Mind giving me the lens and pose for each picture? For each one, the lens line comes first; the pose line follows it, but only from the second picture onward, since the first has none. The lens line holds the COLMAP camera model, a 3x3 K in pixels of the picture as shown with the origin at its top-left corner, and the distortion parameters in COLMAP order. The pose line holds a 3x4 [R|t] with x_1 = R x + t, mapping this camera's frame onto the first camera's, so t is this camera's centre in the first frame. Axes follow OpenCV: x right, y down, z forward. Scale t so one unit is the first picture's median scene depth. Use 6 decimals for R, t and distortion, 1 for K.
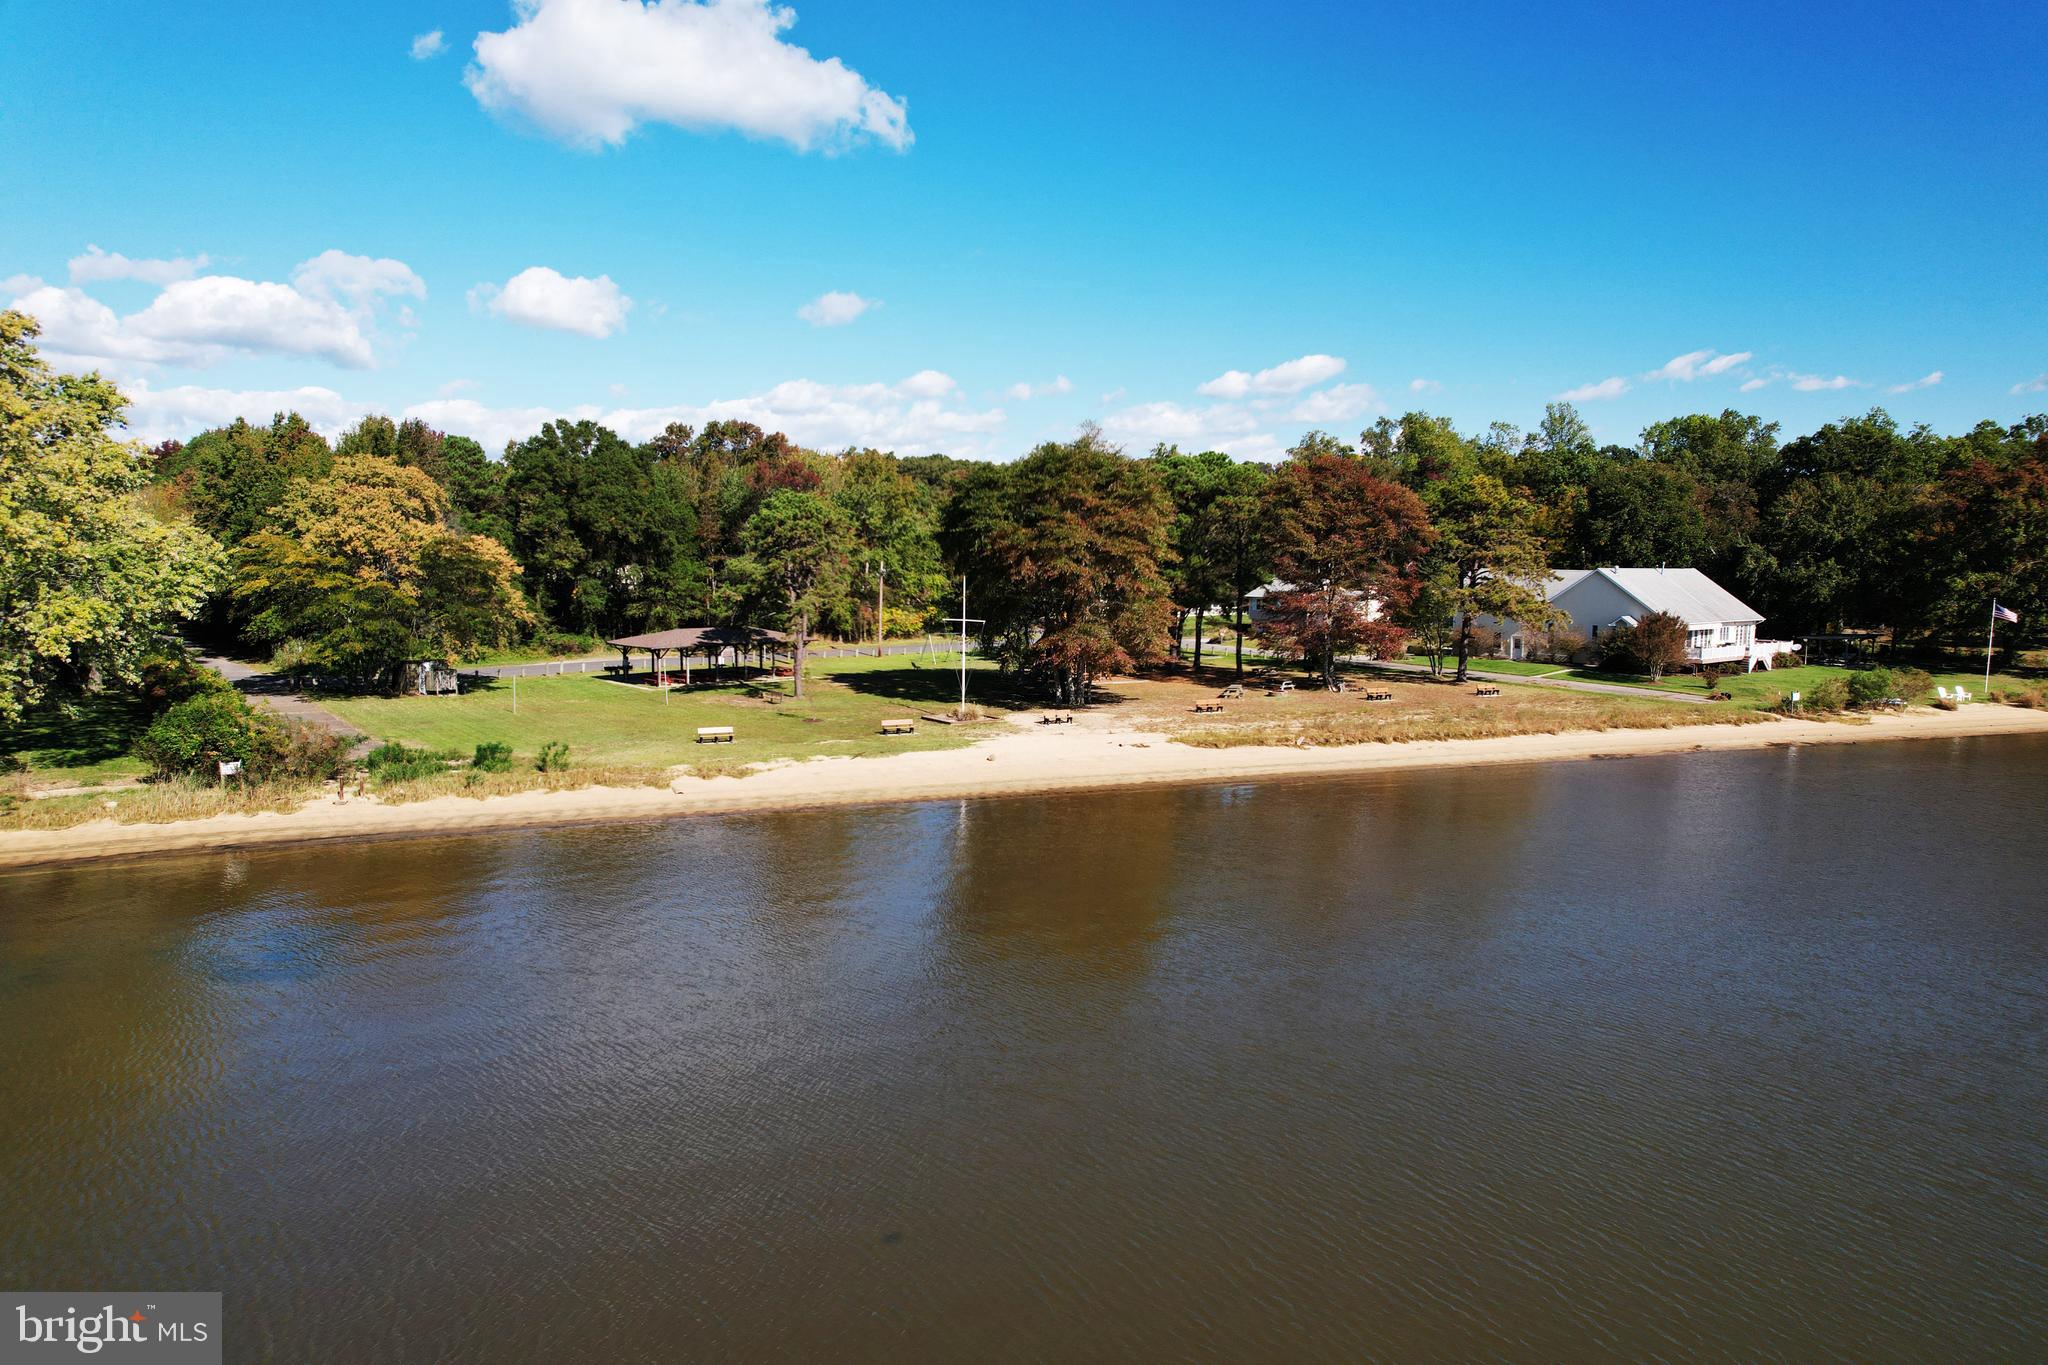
lens RADIAL K [[1316.9, 0, 1034.7], [0, 1316.9, 694.0], [0, 0, 1]] dist [-0.069099, 0.063558]
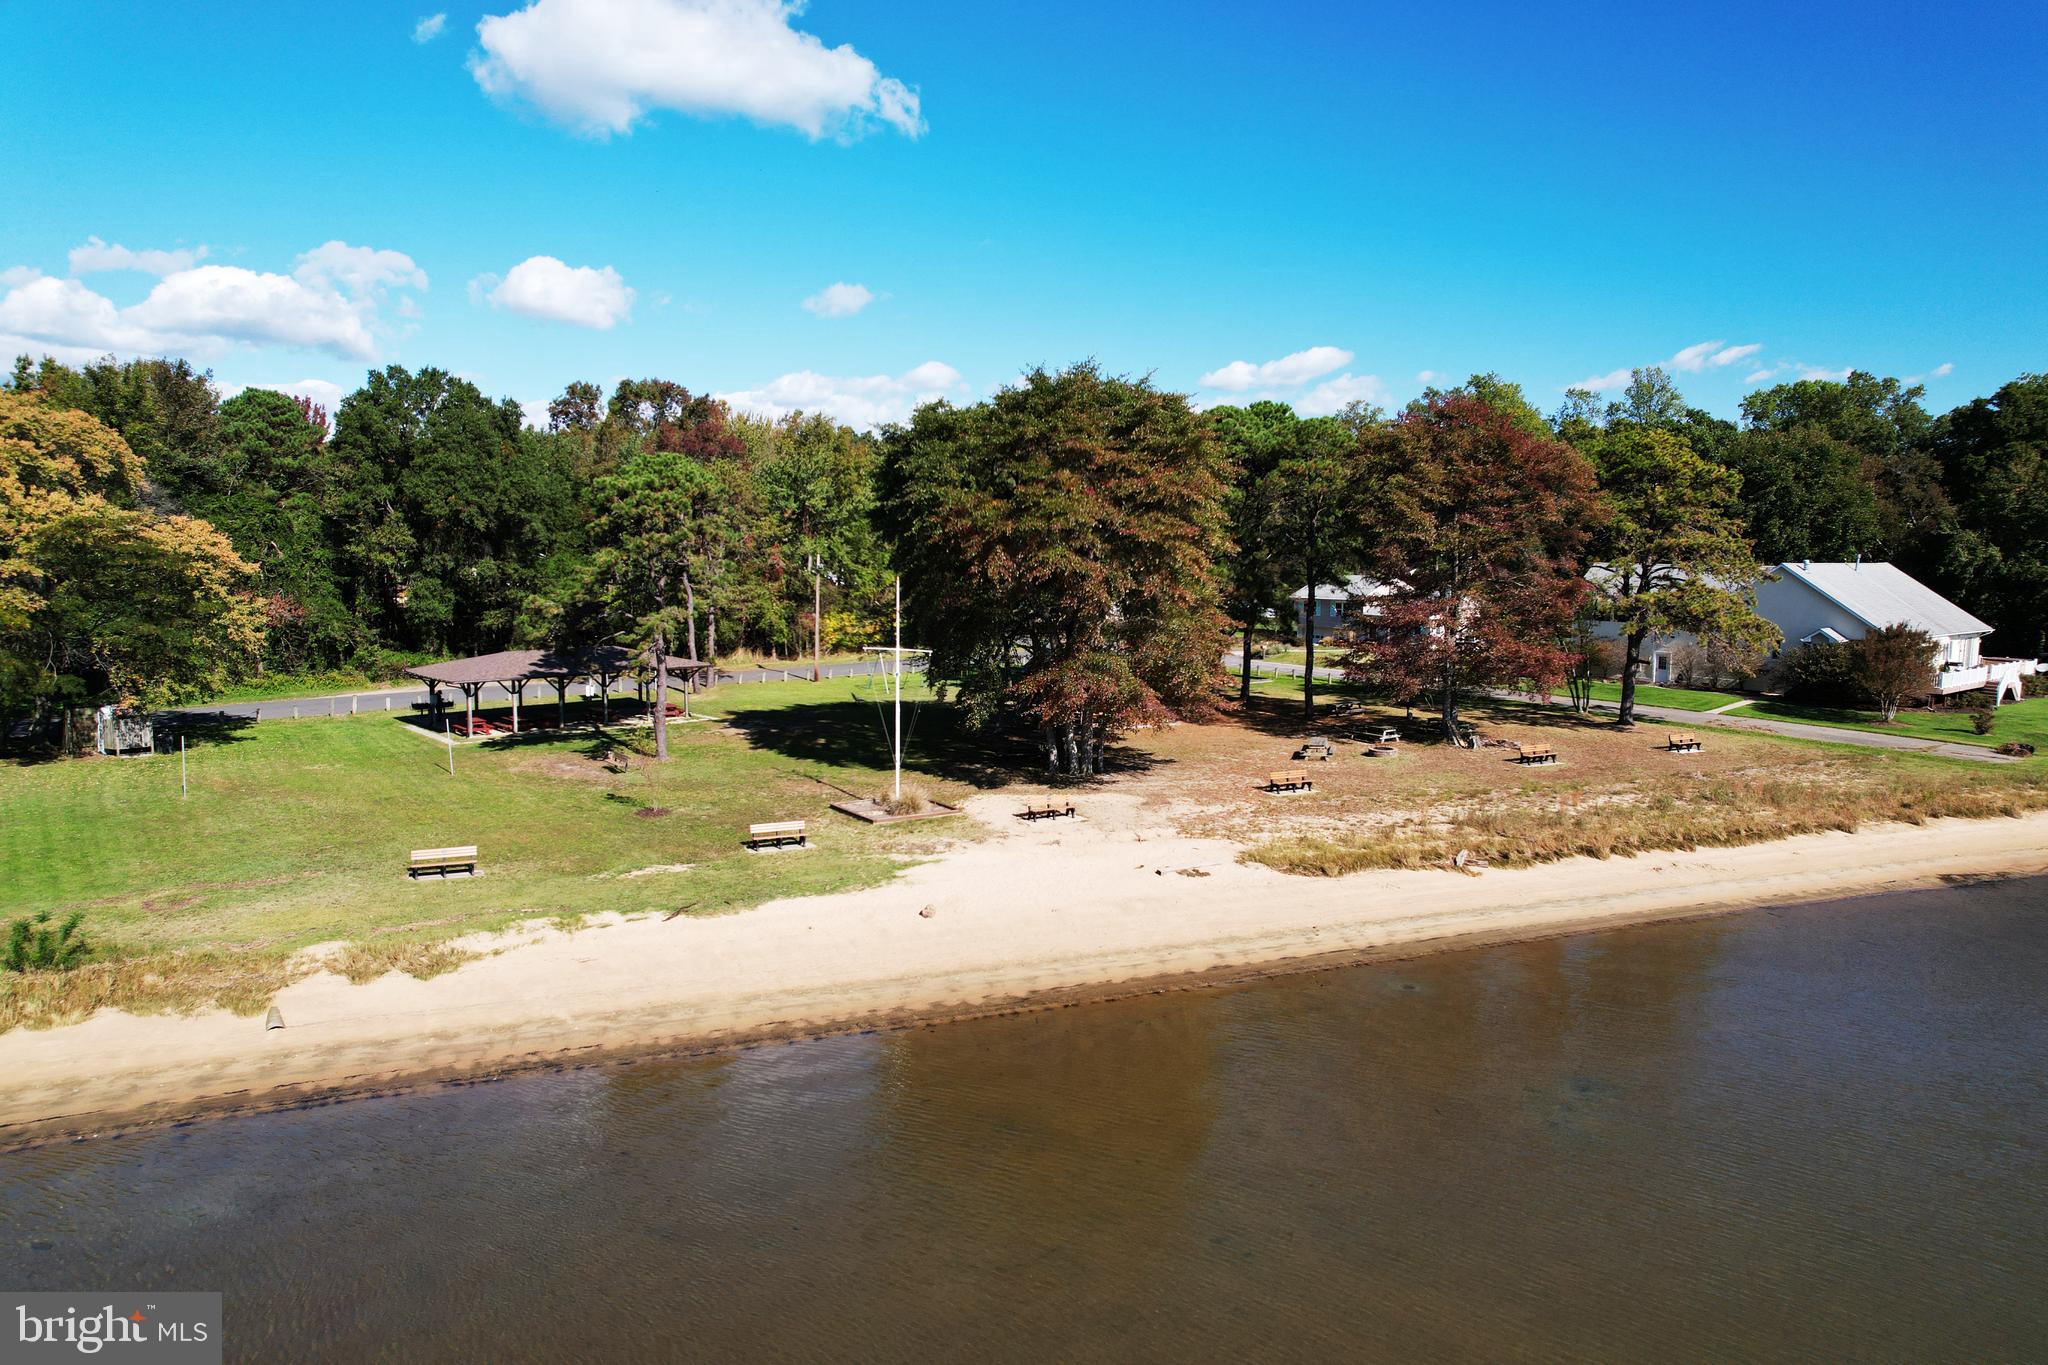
lens RADIAL K [[1316.9, 0, 1044.6], [0, 1316.9, 687.9], [0, 0, 1]] dist [-0.069099, 0.063558]
pose [[0.999989, -0.001055, 0.004504, 0.009328], [0.001049, 0.999999, 0.001260, -0.030301], [-0.004505, -0.001255, 0.999989, 0.301262]]
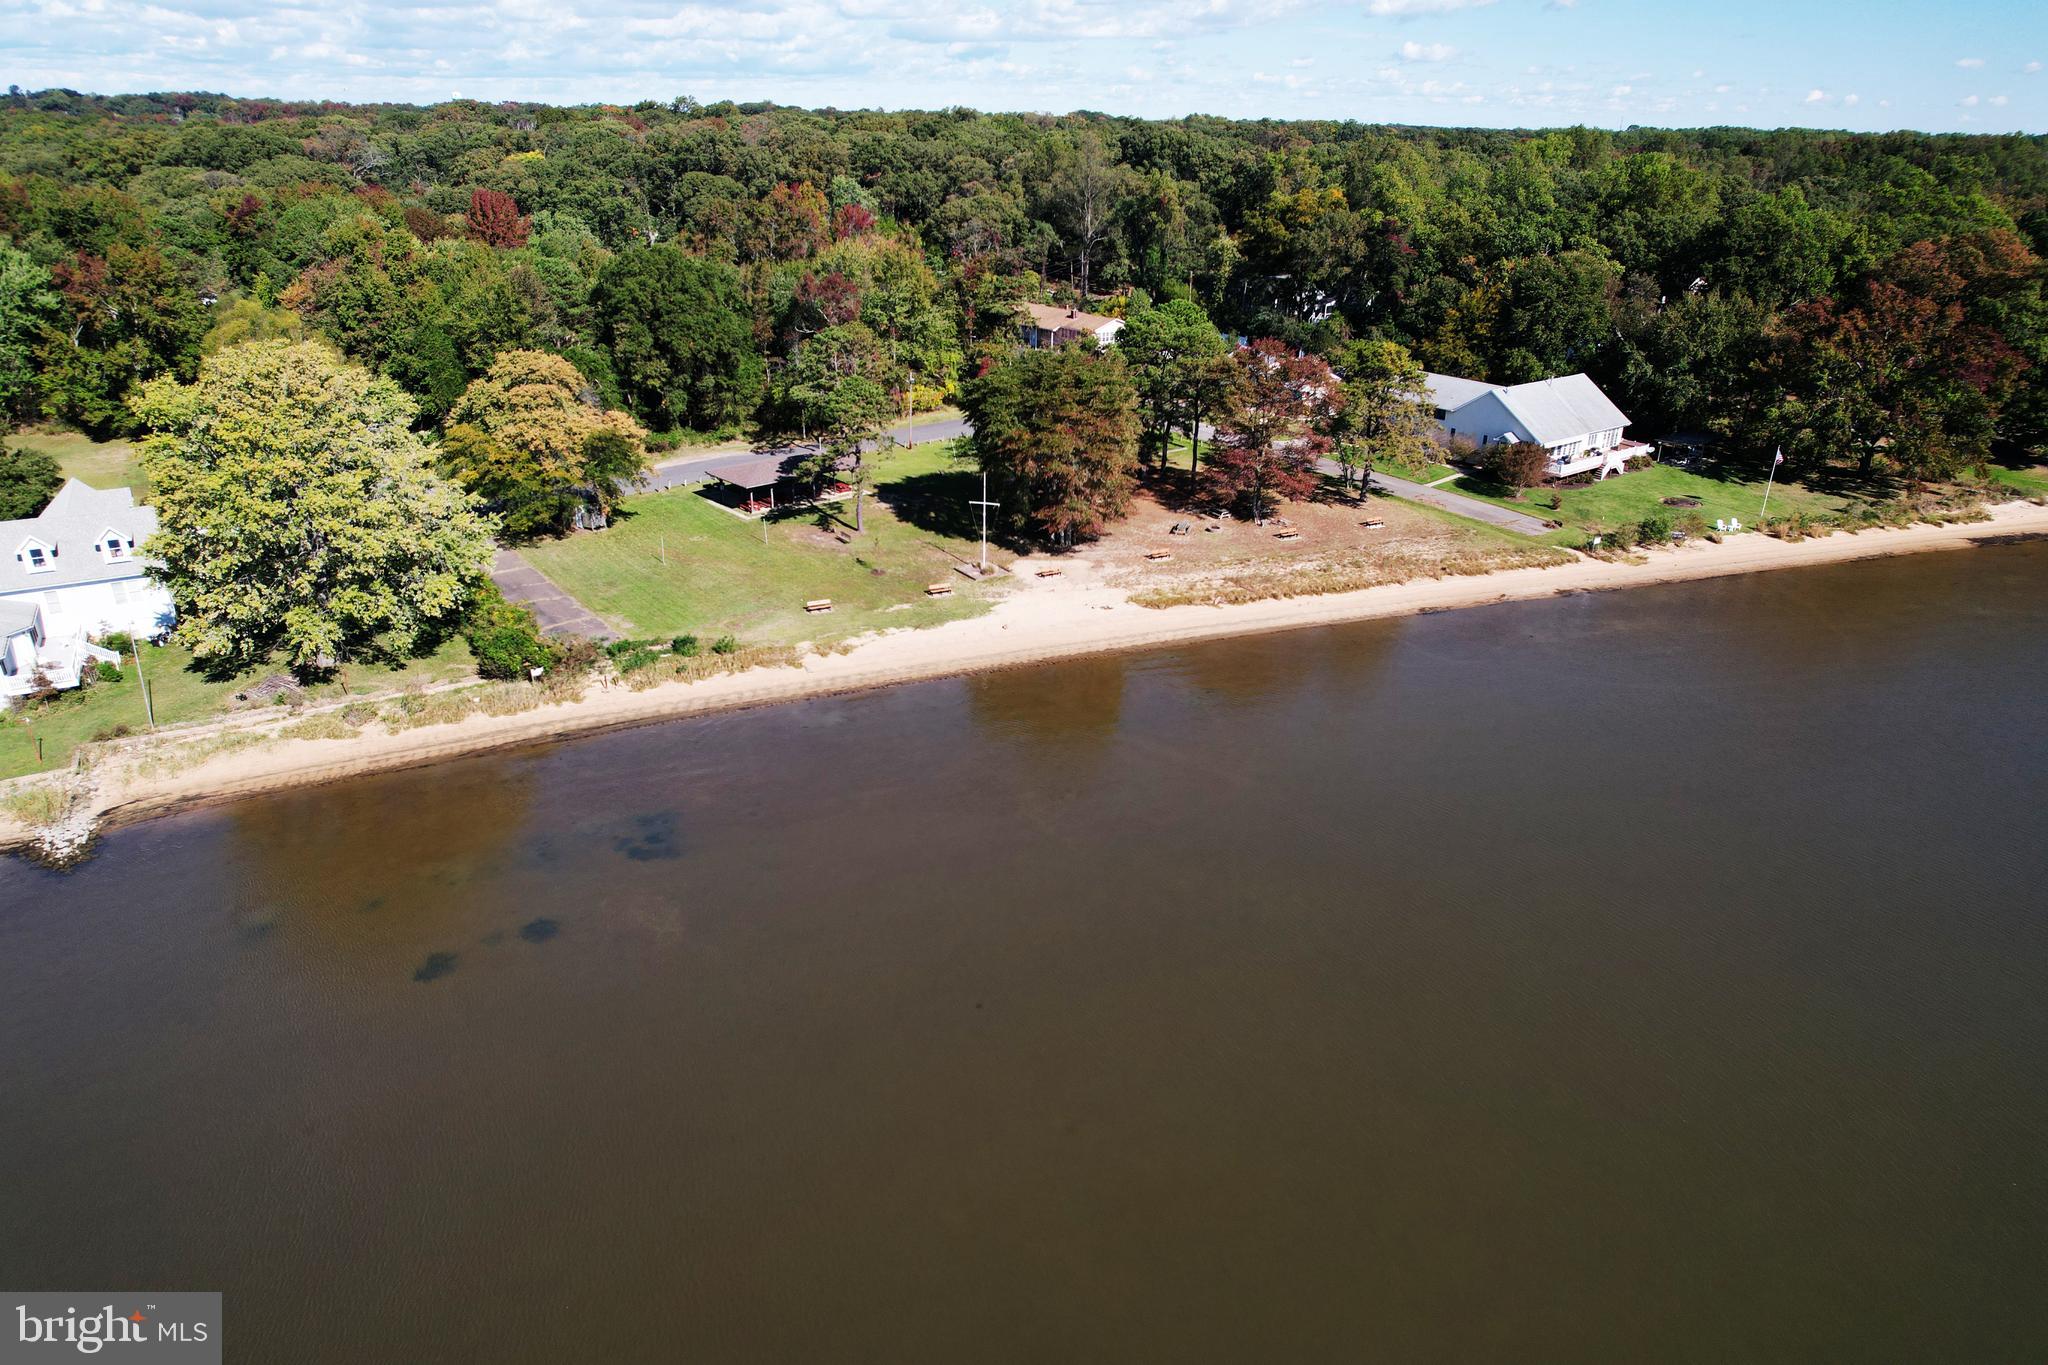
lens RADIAL K [[1316.9, 0, 1033.2], [0, 1316.9, 695.5], [0, 0, 1]] dist [-0.069099, 0.063558]
pose [[0.999988, 0.004766, -0.001479, 0.000926], [-0.004085, 0.952000, 0.306071, -0.224263], [0.002867, -0.306061, 0.952007, -0.302924]]
